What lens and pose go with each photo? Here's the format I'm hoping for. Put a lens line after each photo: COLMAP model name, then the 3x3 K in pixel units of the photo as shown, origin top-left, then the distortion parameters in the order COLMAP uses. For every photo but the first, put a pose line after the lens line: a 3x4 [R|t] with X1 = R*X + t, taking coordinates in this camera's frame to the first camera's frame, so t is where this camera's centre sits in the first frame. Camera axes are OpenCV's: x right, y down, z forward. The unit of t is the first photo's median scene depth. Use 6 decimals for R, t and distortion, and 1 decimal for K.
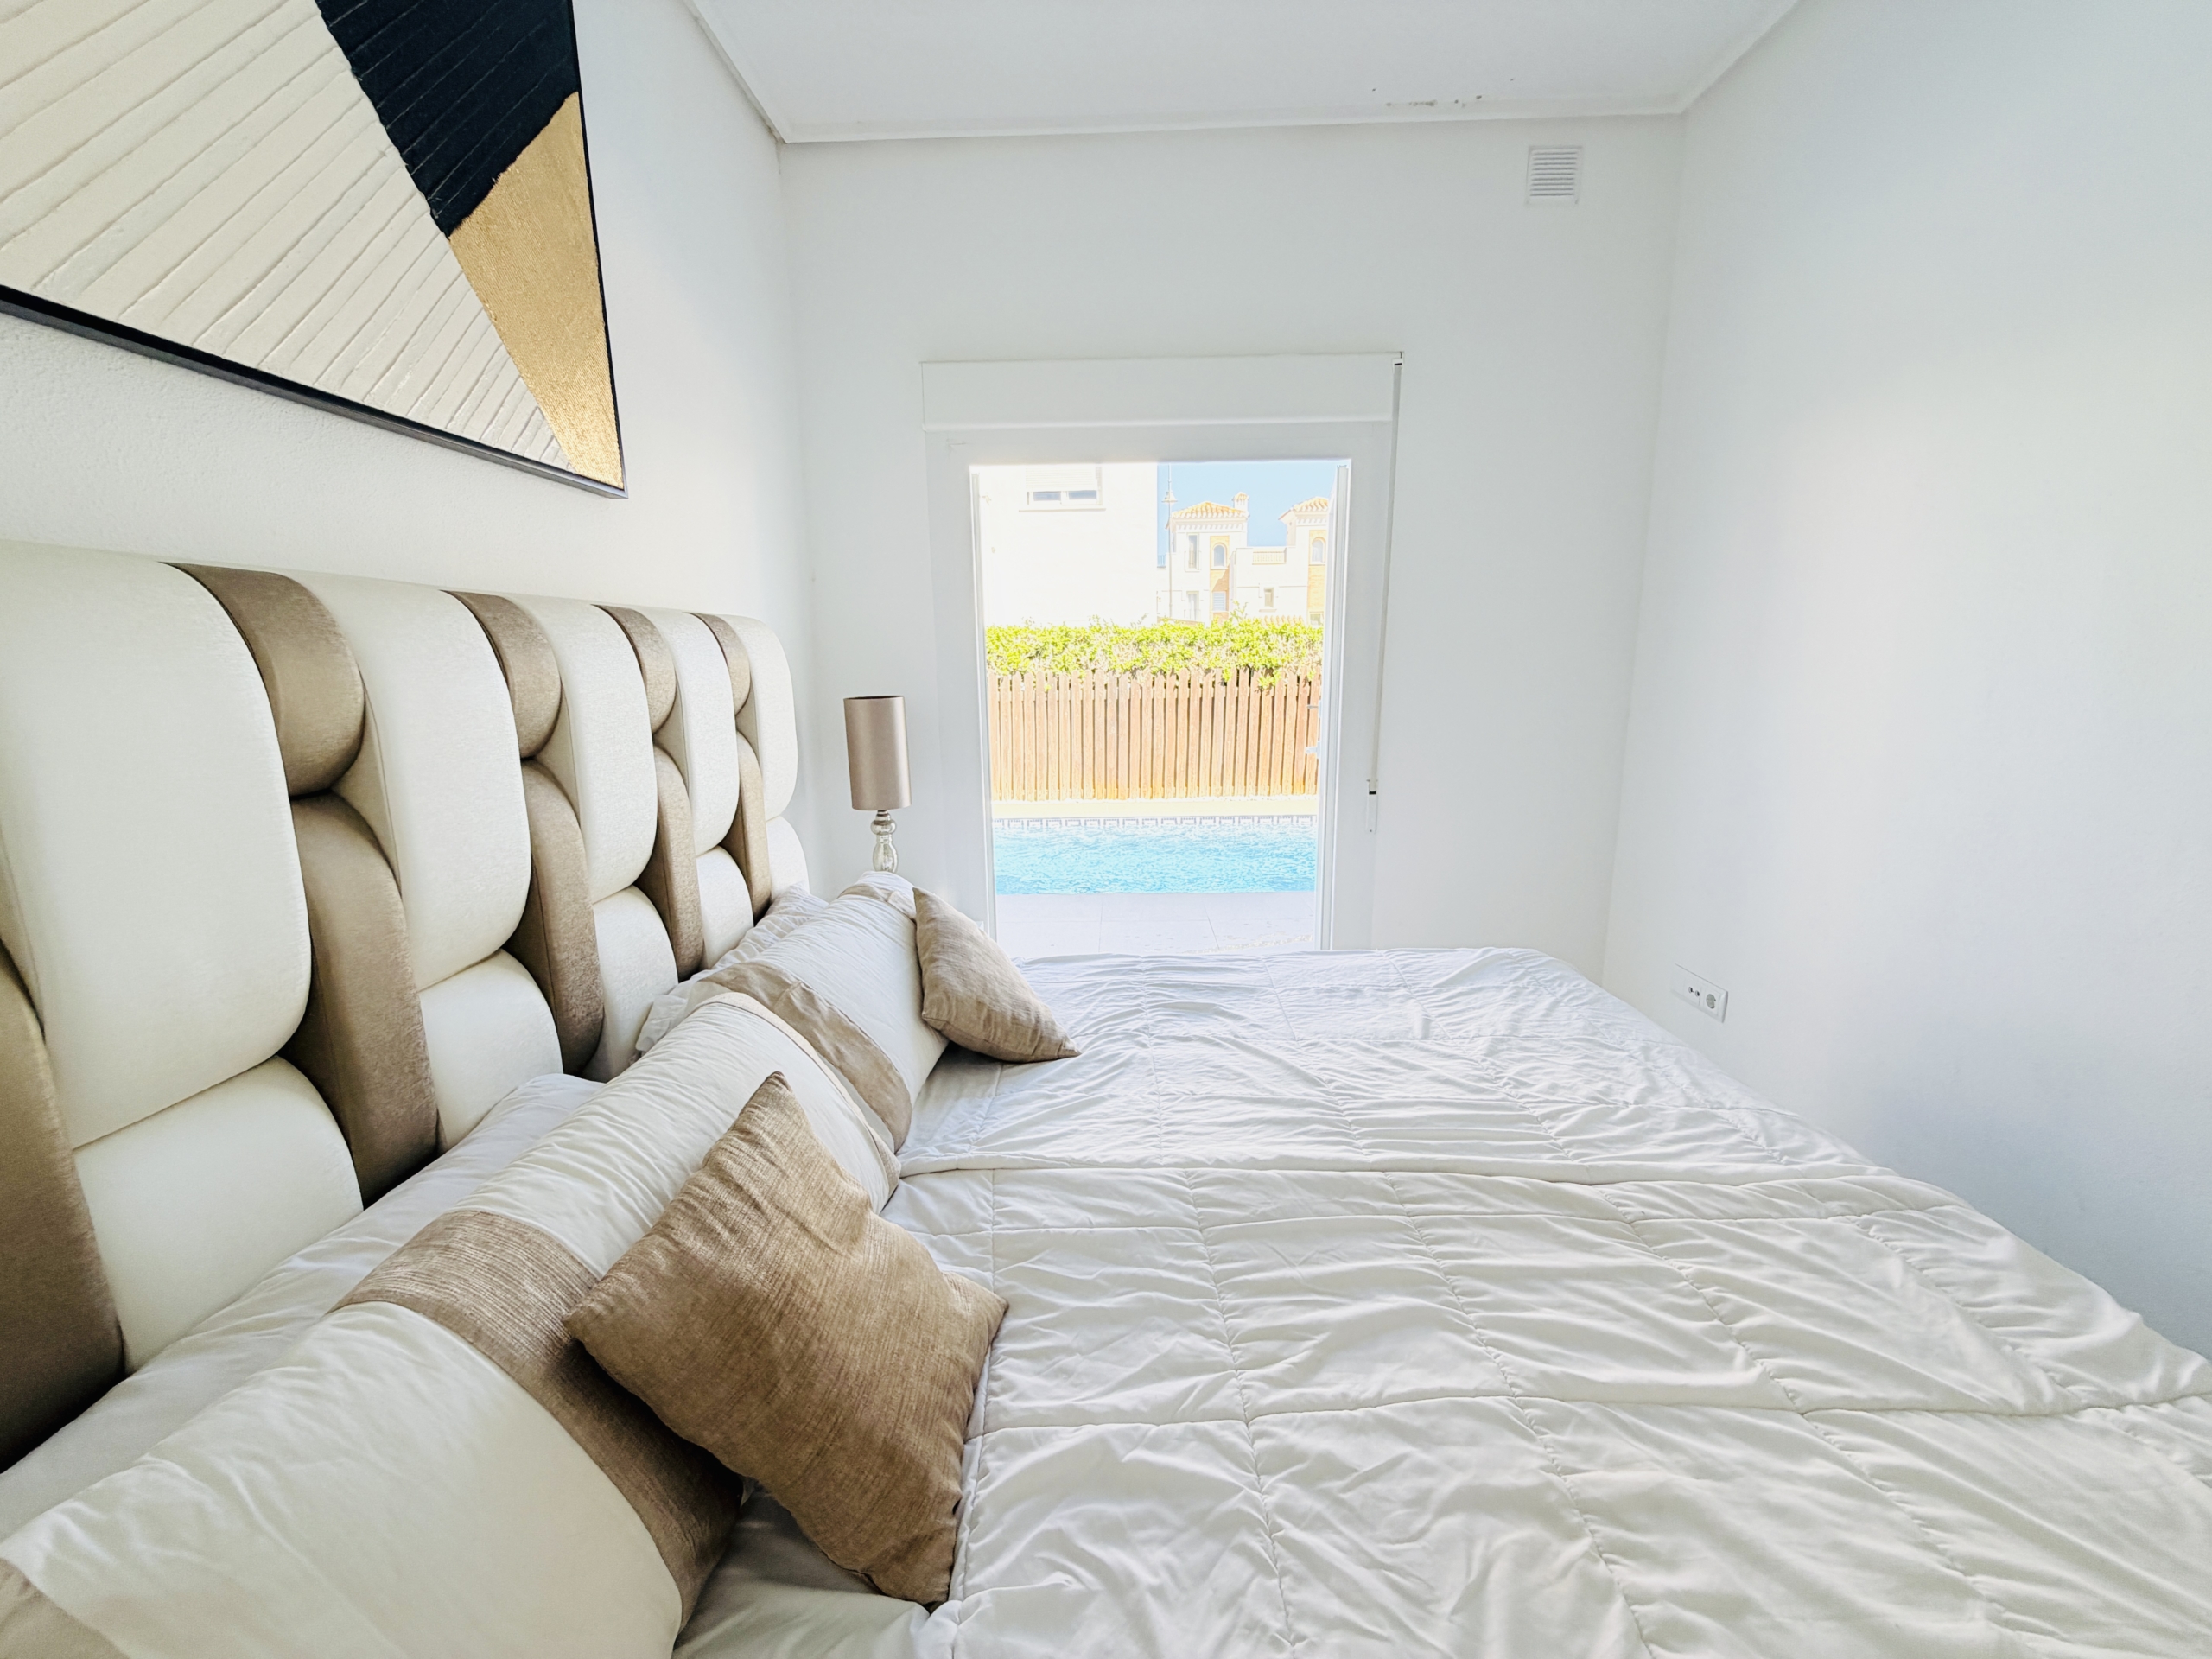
lens RADIAL K [[881.9, 0, 1103.5], [0, 881.9, 827.8], [0, 0, 1]] dist [0.000654, -0.000203]
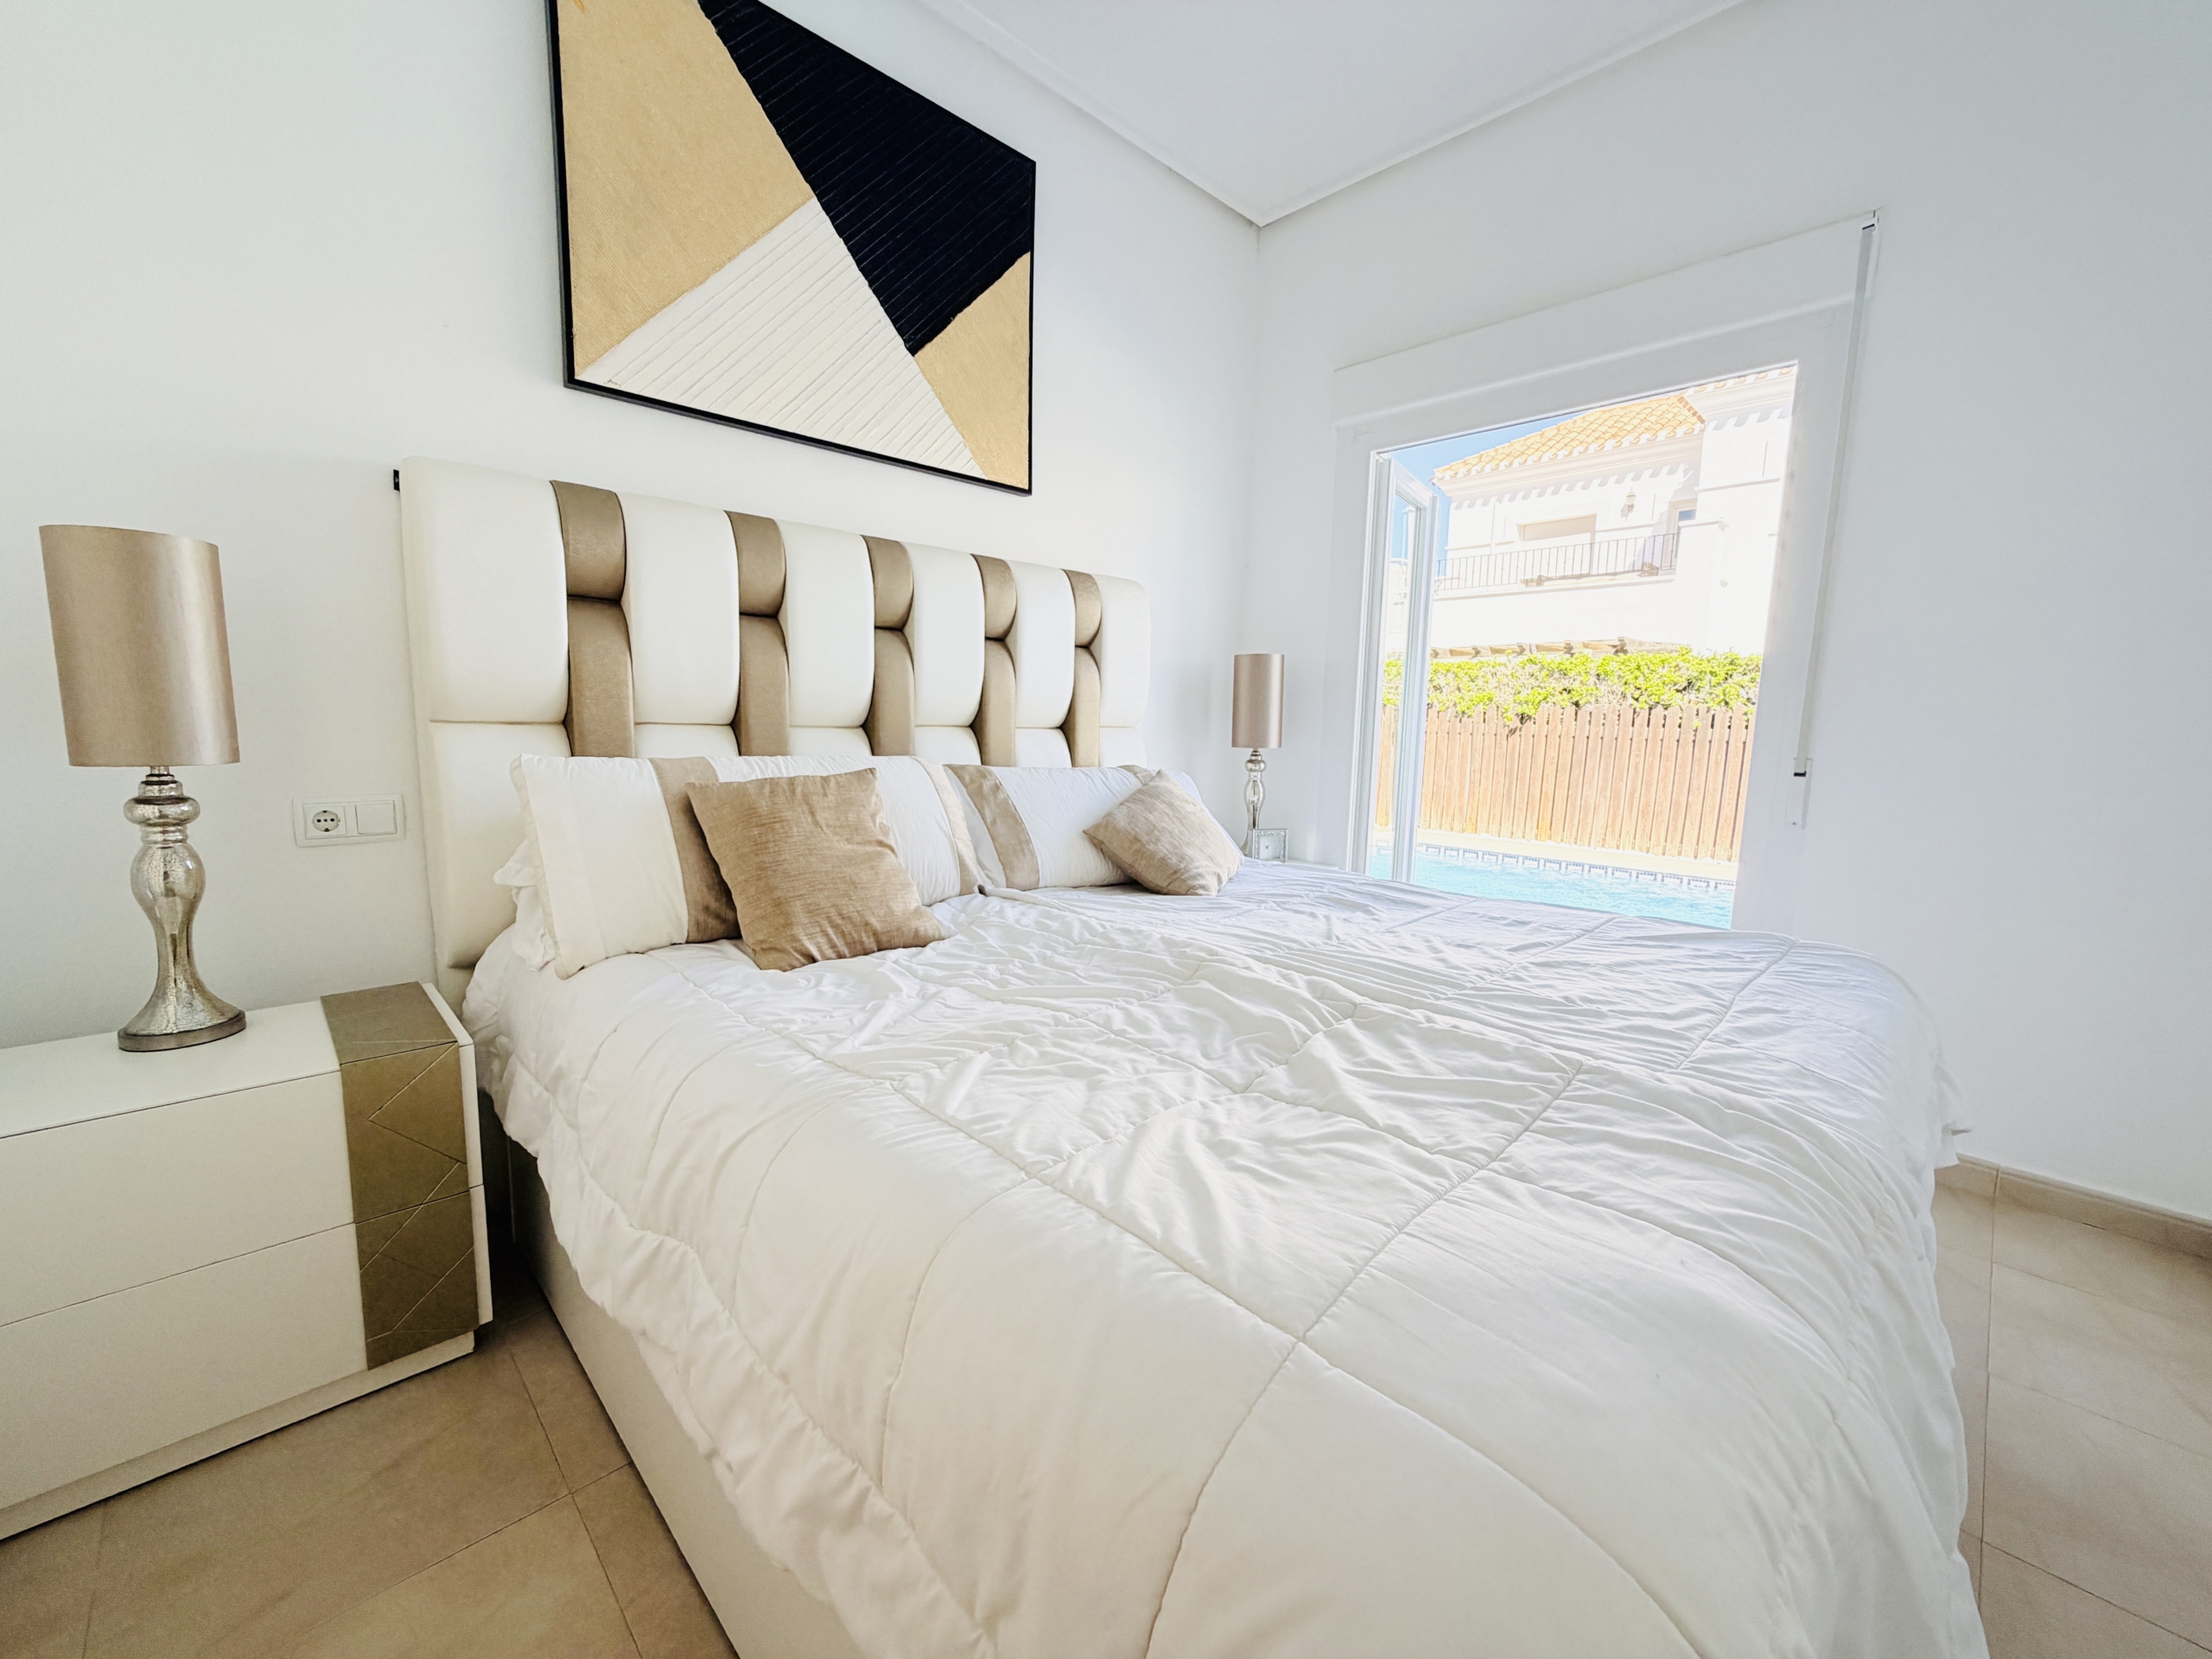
lens RADIAL K [[881.9, 0, 1103.5], [0, 881.9, 827.8], [0, 0, 1]] dist [0.000654, -0.000203]
pose [[0.707538, 0.118956, -0.696591, 0.726153], [-0.167093, 0.985940, -0.001350, 0.193246], [0.686637, 0.117351, 0.717467, 0.033152]]
